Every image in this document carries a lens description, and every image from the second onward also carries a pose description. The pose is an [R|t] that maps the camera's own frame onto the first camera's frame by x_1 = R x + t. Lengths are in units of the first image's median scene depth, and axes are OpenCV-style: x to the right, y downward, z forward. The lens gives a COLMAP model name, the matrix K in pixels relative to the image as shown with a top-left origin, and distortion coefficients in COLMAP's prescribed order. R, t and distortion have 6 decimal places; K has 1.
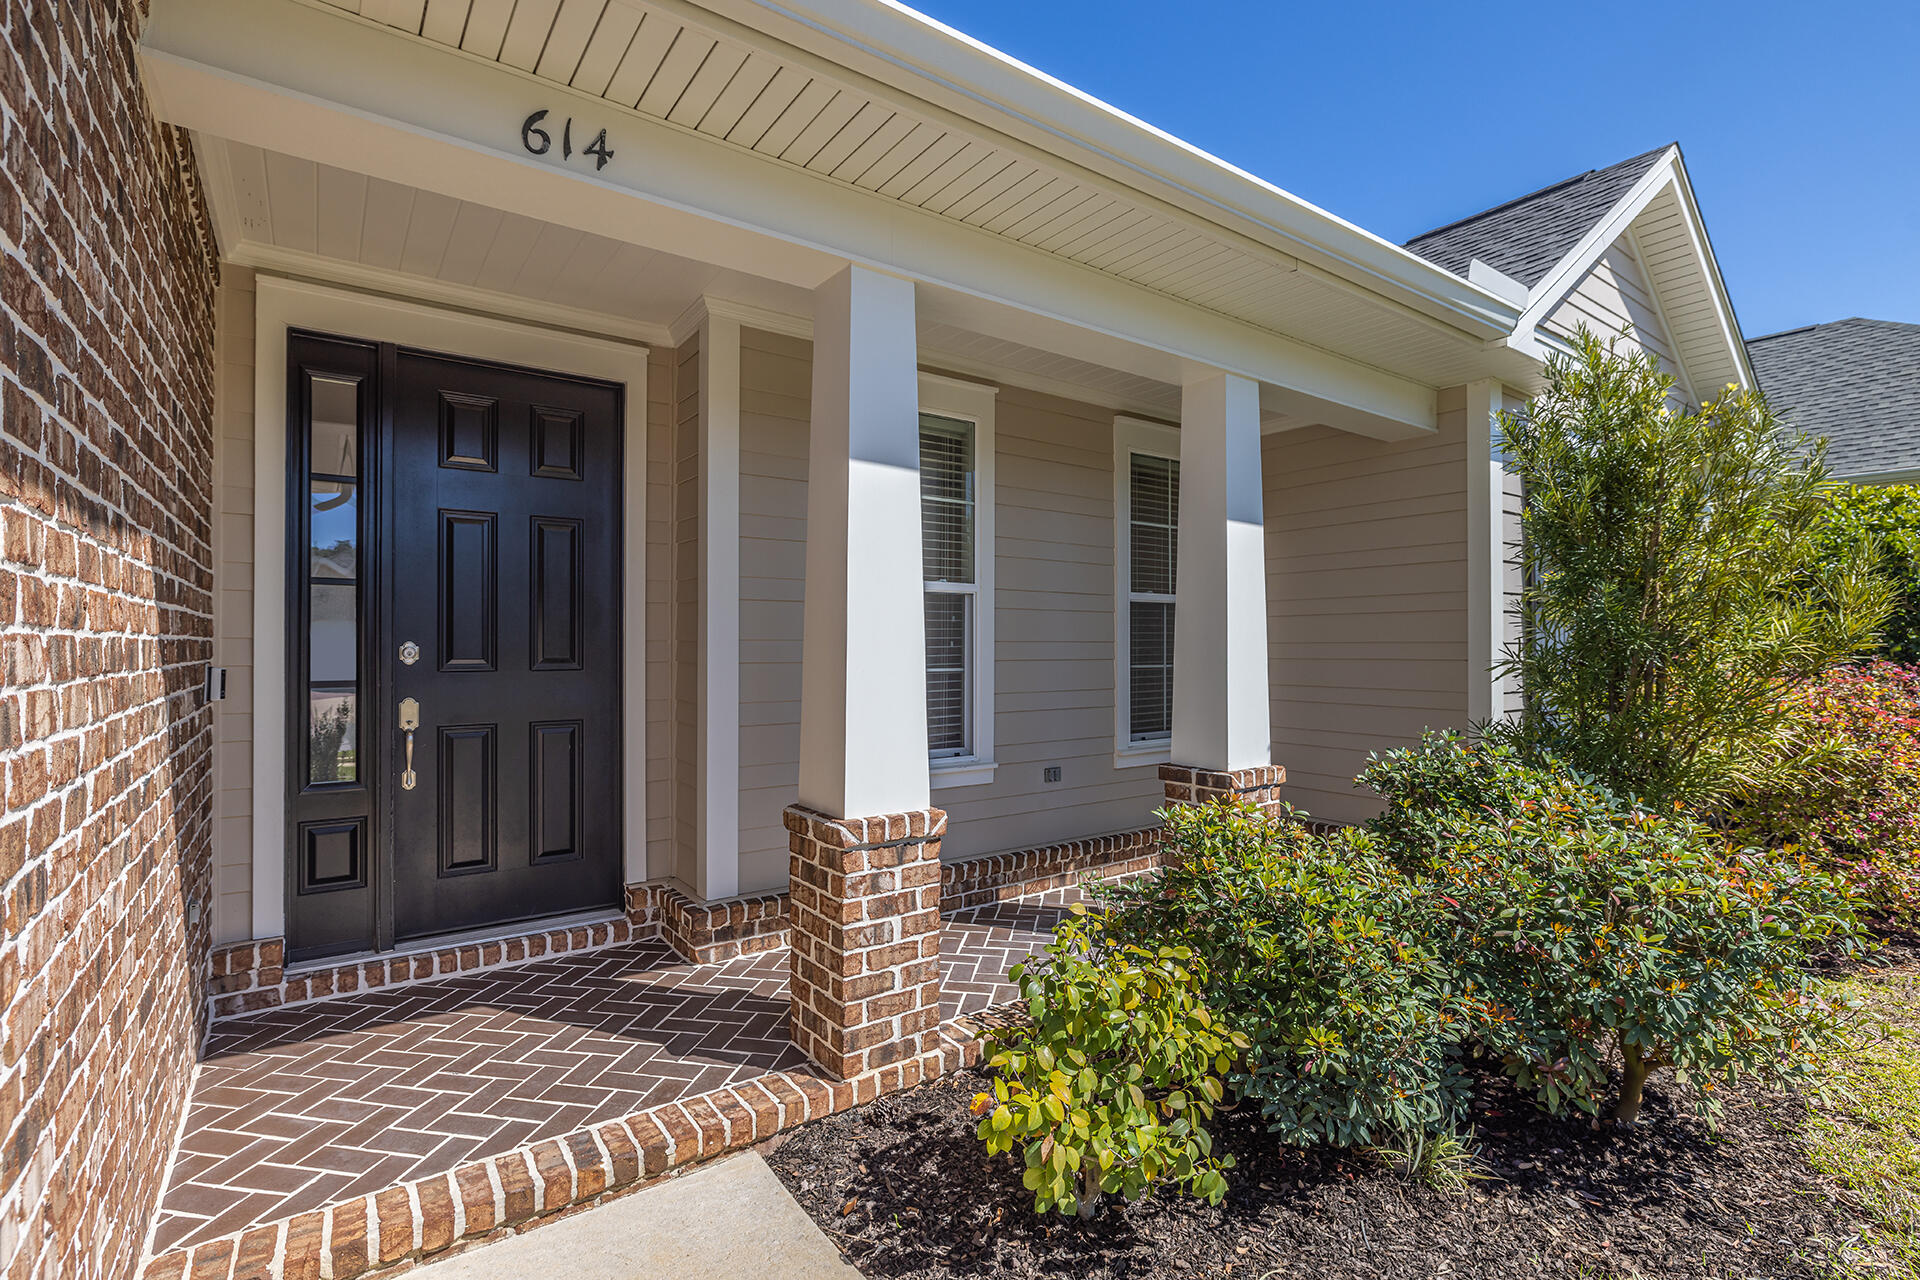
lens RADIAL K [[892.2, 0, 961.1], [0, 892.2, 648.7], [0, 0, 1]] dist [-0.002627, -0.000238]
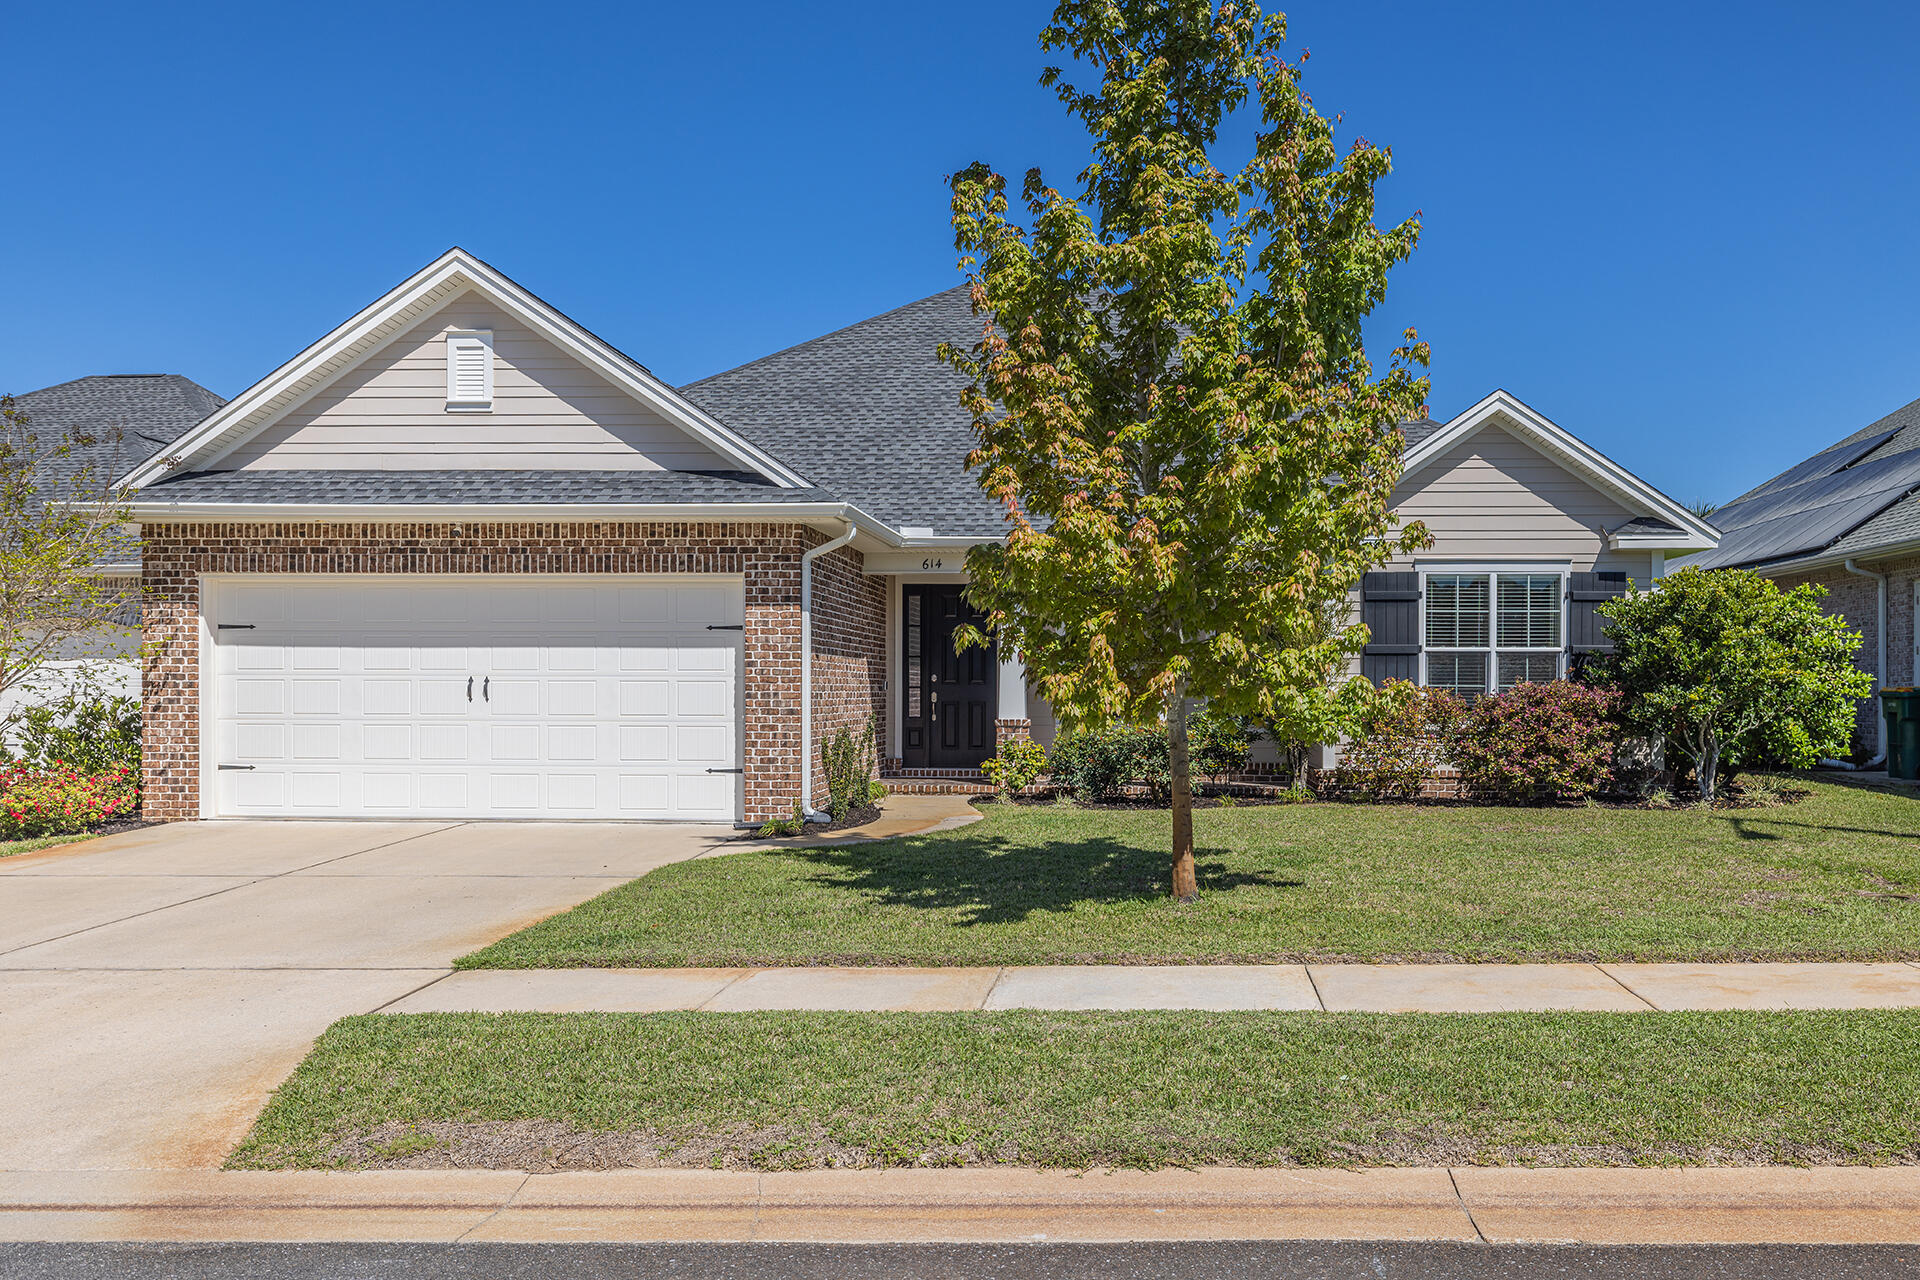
lens RADIAL K [[1489.8, 0, 1114.1], [0, 1489.8, 677.3], [0, 0, 1]] dist [0.003362, -0.004994]
pose [[0.800329, -0.007668, -0.599511, 3.224565], [0.000446, 0.999926, -0.012194, 0.070917], [0.599560, 0.009492, 0.800273, -3.006193]]
